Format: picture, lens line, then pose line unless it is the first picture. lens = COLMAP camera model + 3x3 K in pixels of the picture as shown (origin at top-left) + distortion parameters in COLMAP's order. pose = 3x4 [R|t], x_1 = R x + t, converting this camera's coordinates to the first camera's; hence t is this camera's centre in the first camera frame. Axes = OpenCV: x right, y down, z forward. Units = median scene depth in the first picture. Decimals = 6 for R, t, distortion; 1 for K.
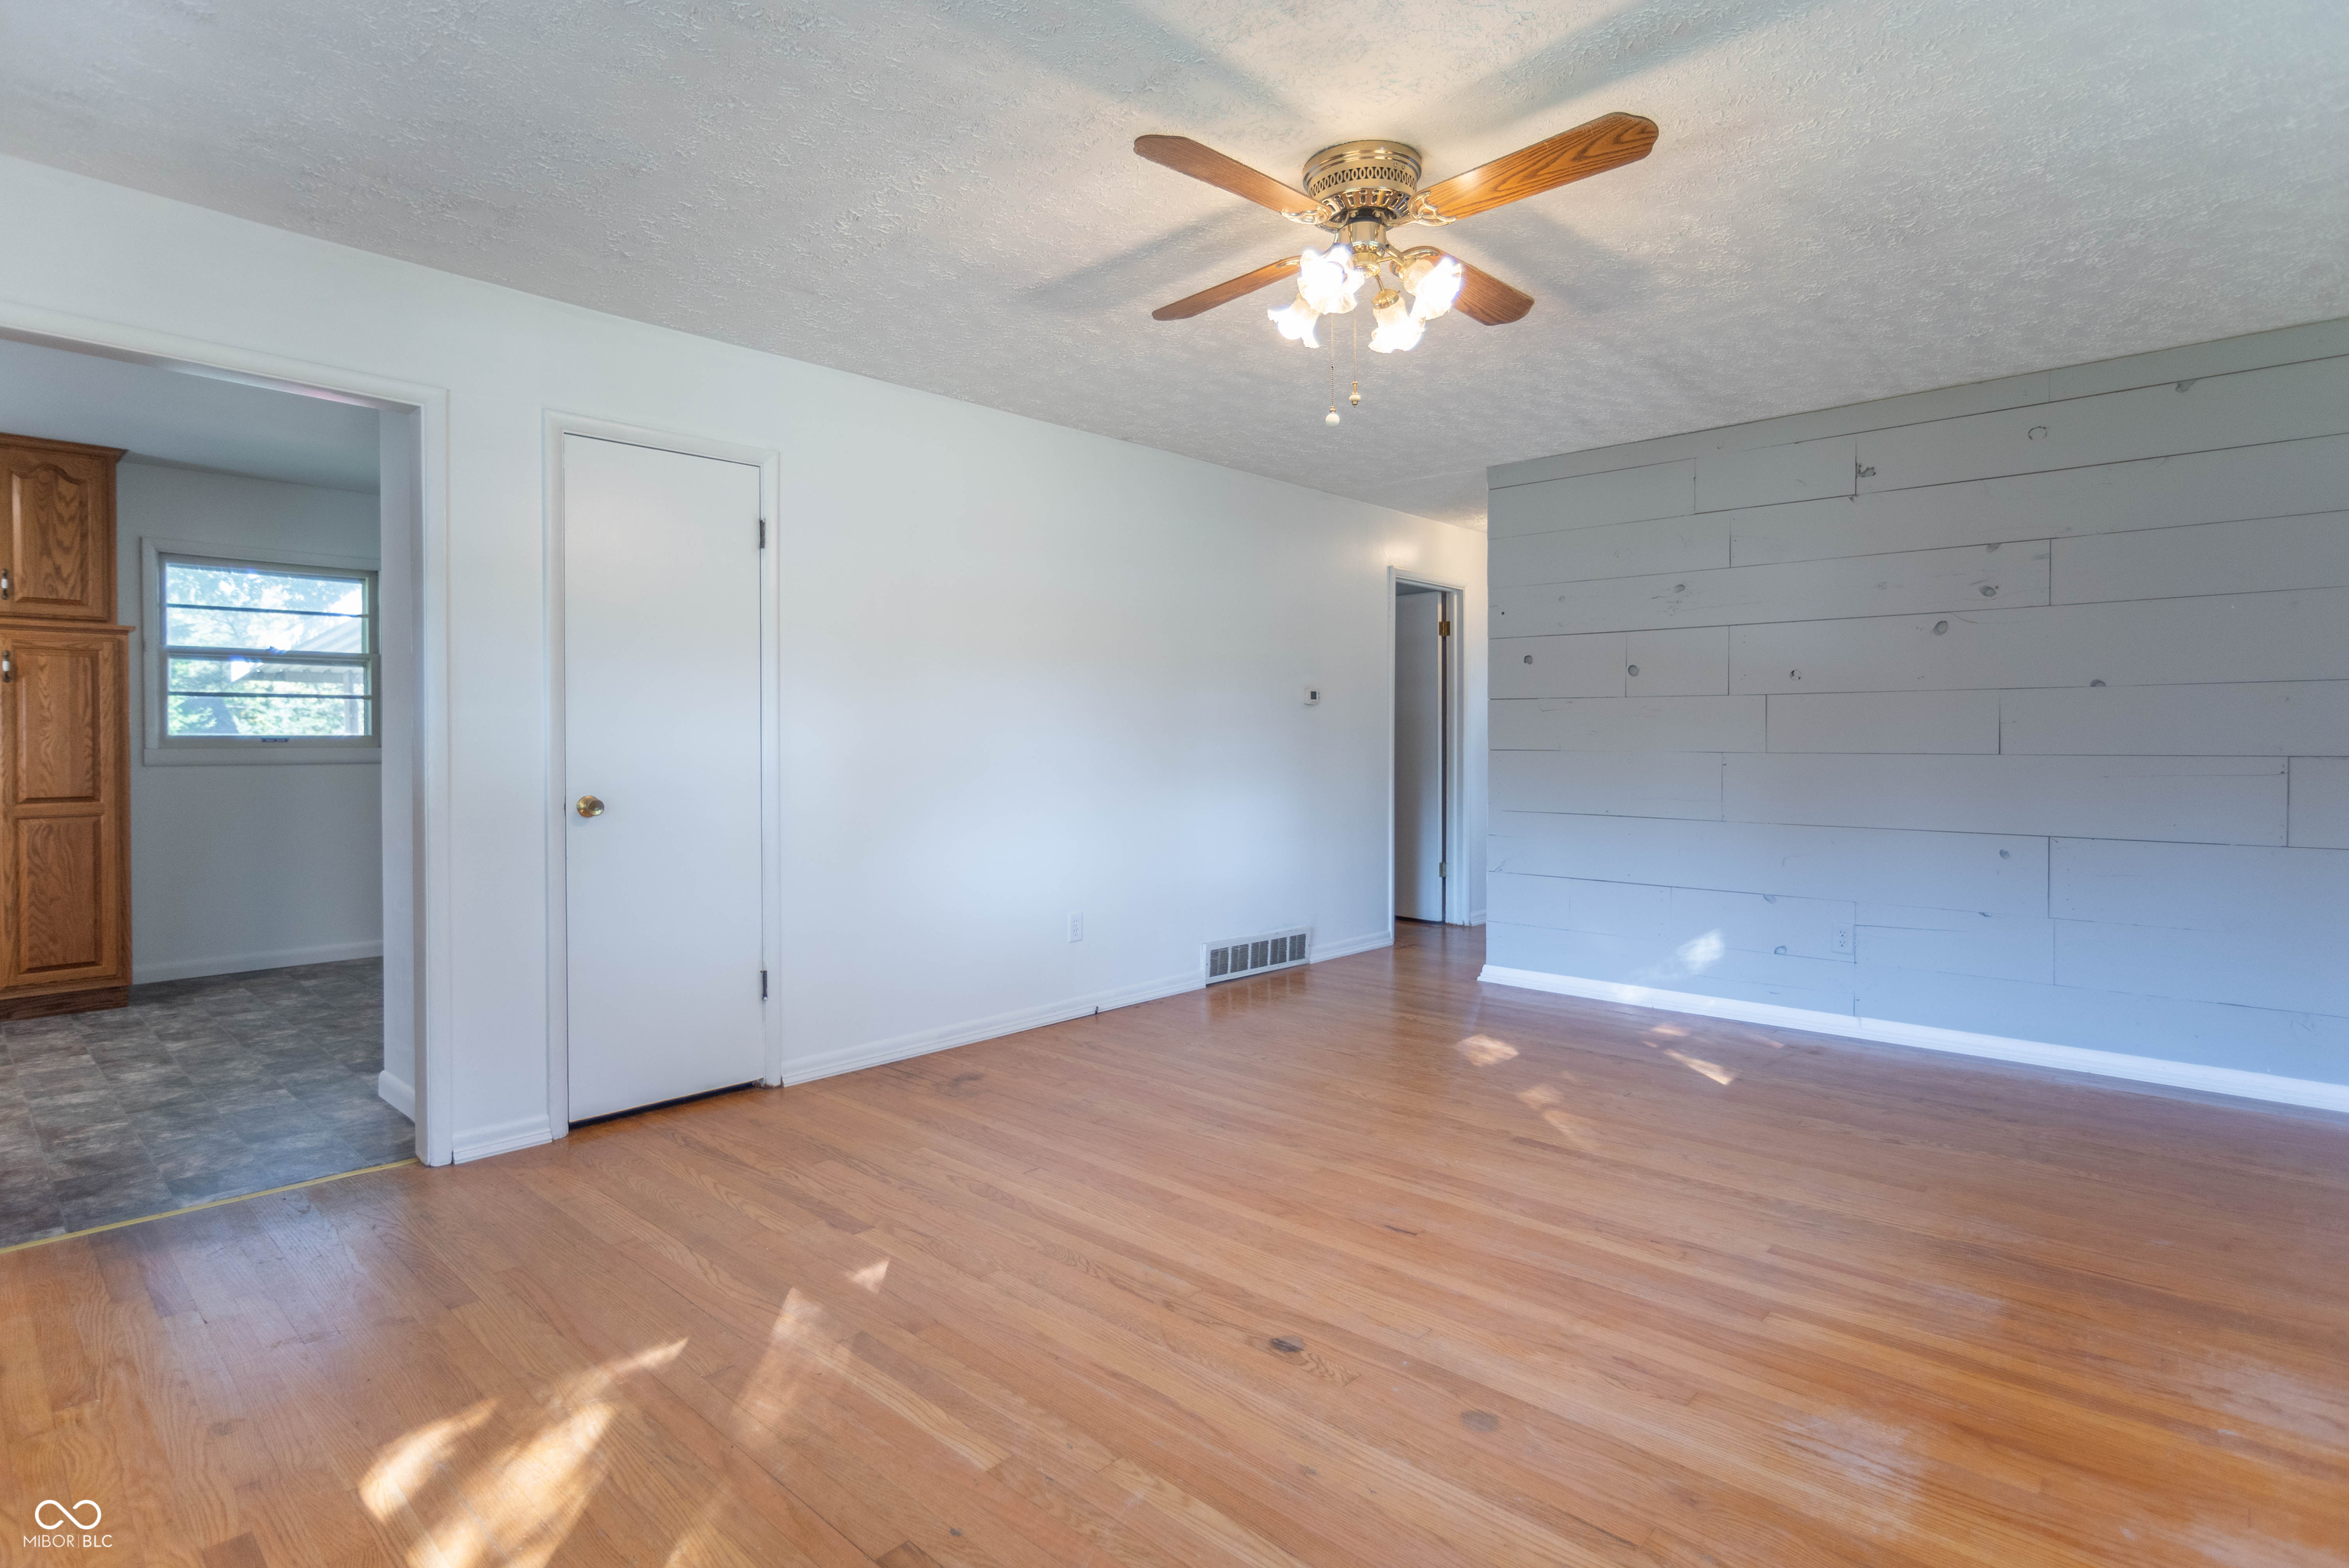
lens RADIAL K [[1197.0, 0, 1195.3], [0, 1197.0, 747.0], [0, 0, 1]] dist [-0.012678, 0.009213]
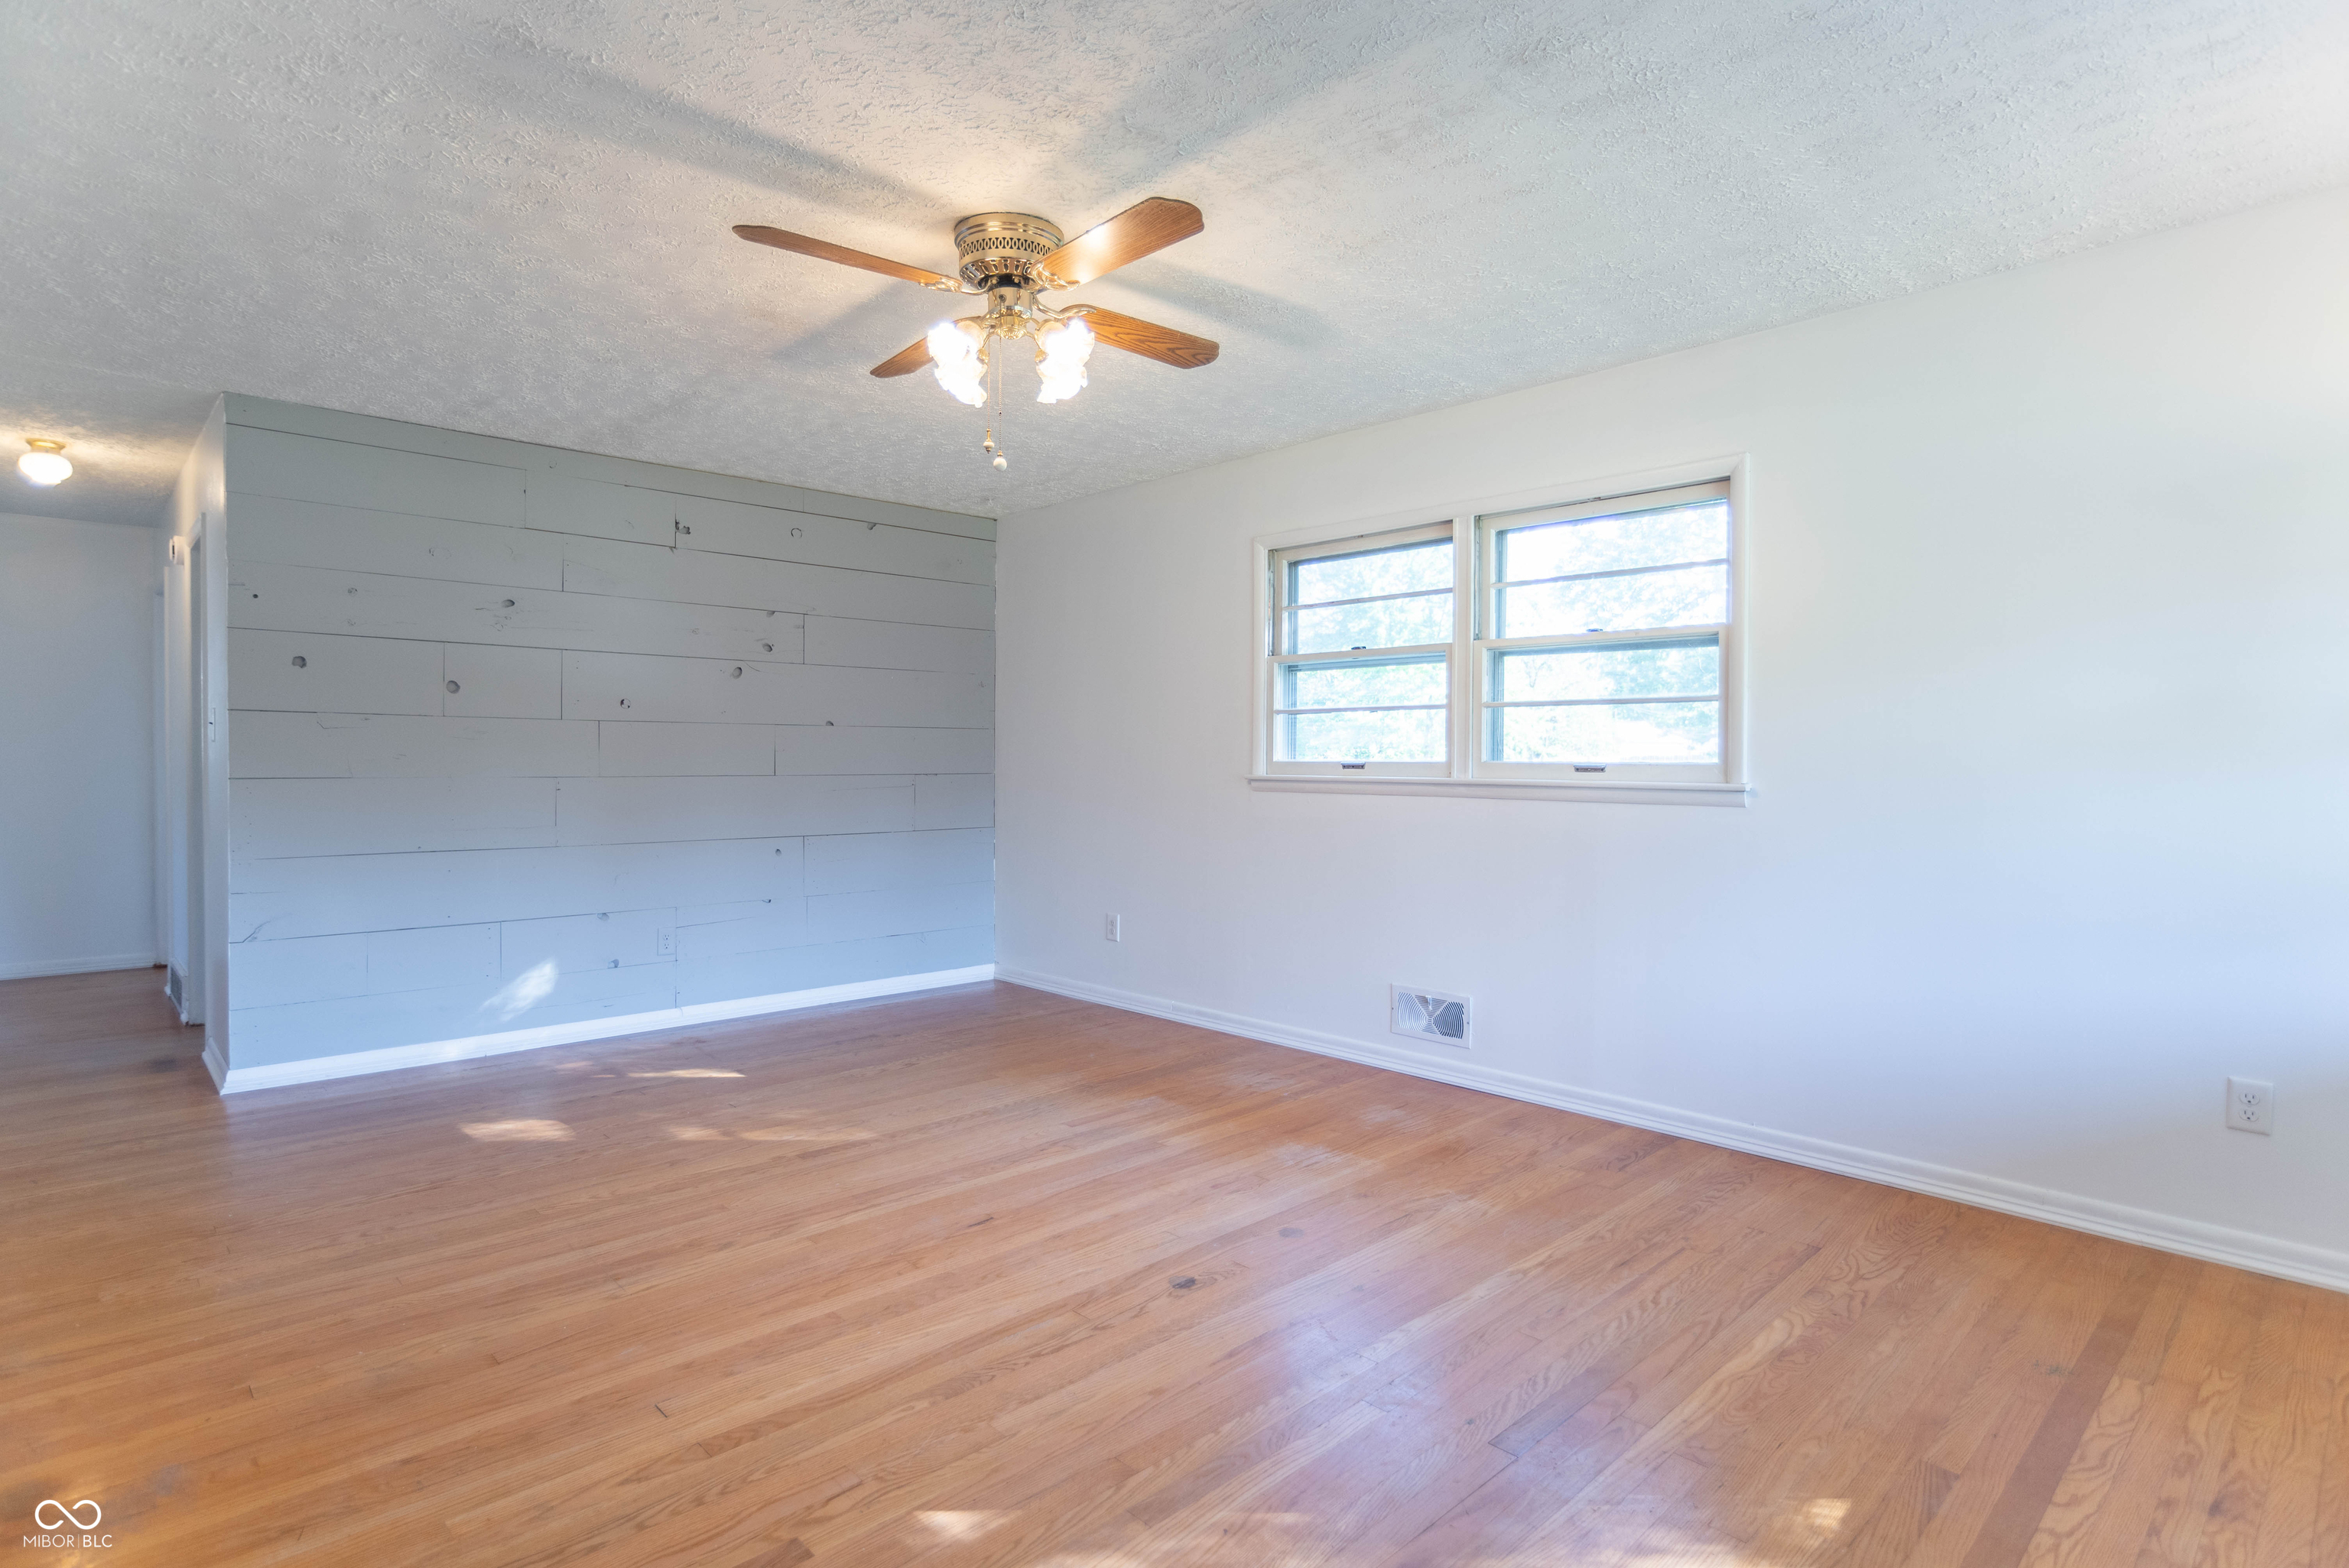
lens RADIAL K [[1177.9, 0, 1167.7], [0, 1177.9, 788.8], [0, 0, 1]] dist [-0.005938, -0.000957]
pose [[0.071497, -0.025463, 0.997116, -0.672885], [0.002129, 0.999676, 0.025375, -0.013017], [-0.997439, 0.000309, 0.071528, 0.579981]]
